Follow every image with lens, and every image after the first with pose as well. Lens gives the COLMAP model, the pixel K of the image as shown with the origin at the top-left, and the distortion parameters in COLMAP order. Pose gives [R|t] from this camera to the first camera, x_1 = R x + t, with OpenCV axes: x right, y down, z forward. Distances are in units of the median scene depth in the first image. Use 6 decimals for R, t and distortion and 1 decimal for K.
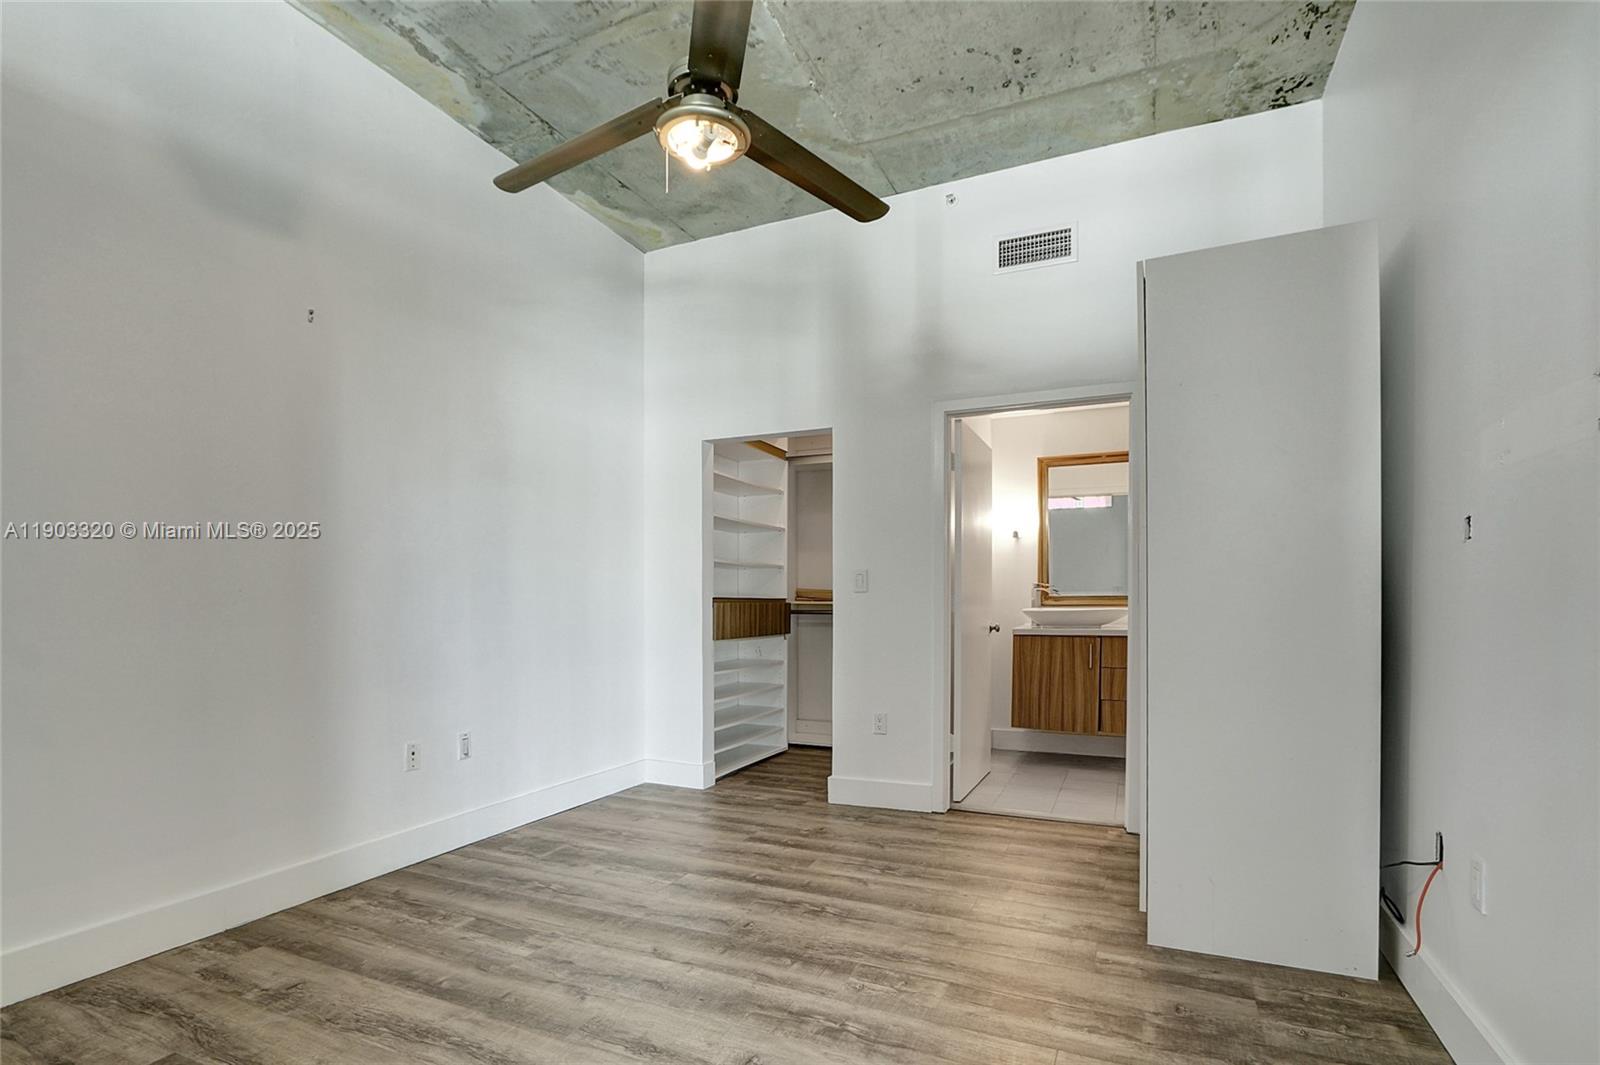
lens RADIAL K [[764.9, 0, 792.0], [0, 764.9, 587.2], [0, 0, 1]] dist [-0.013429, 0.000238]
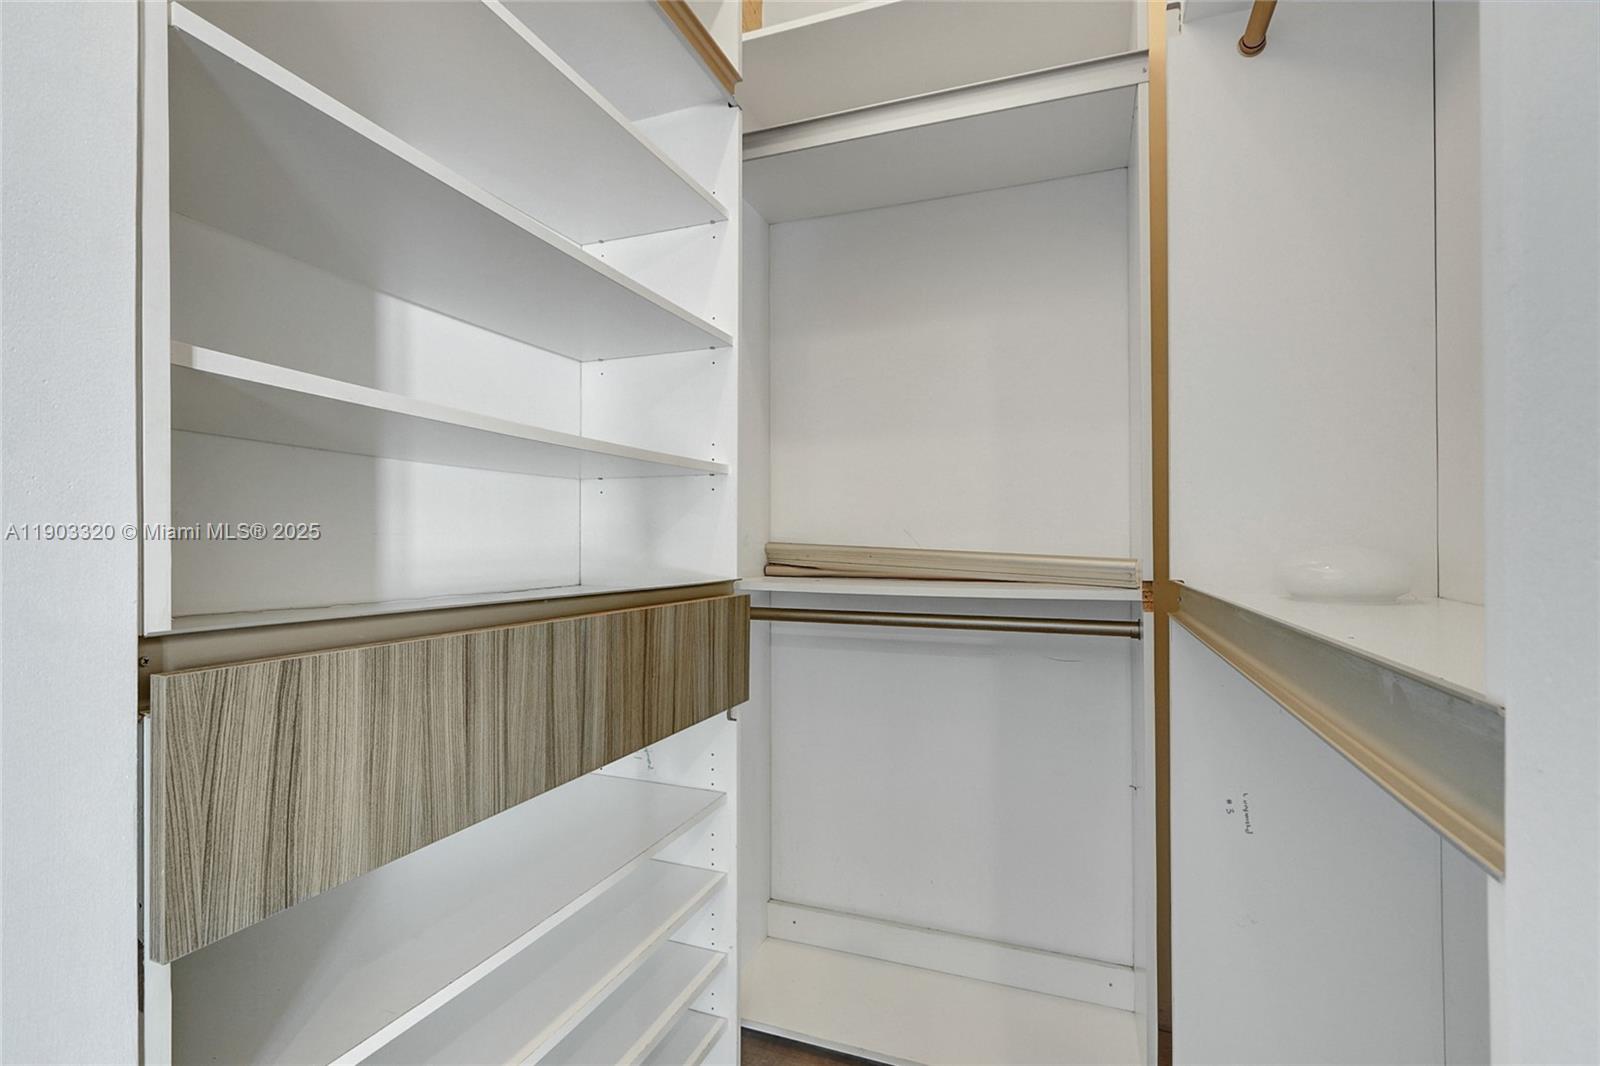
lens RADIAL K [[744.5, 0, 791.1], [0, 744.5, 543.7], [0, 0, 1]] dist [-0.014356, 0.001077]
pose [[0.998398, 0.002136, 0.056548, -0.002183], [-0.002405, 0.999986, 0.004687, -0.000372], [-0.056537, -0.004816, 0.998389, 0.711140]]
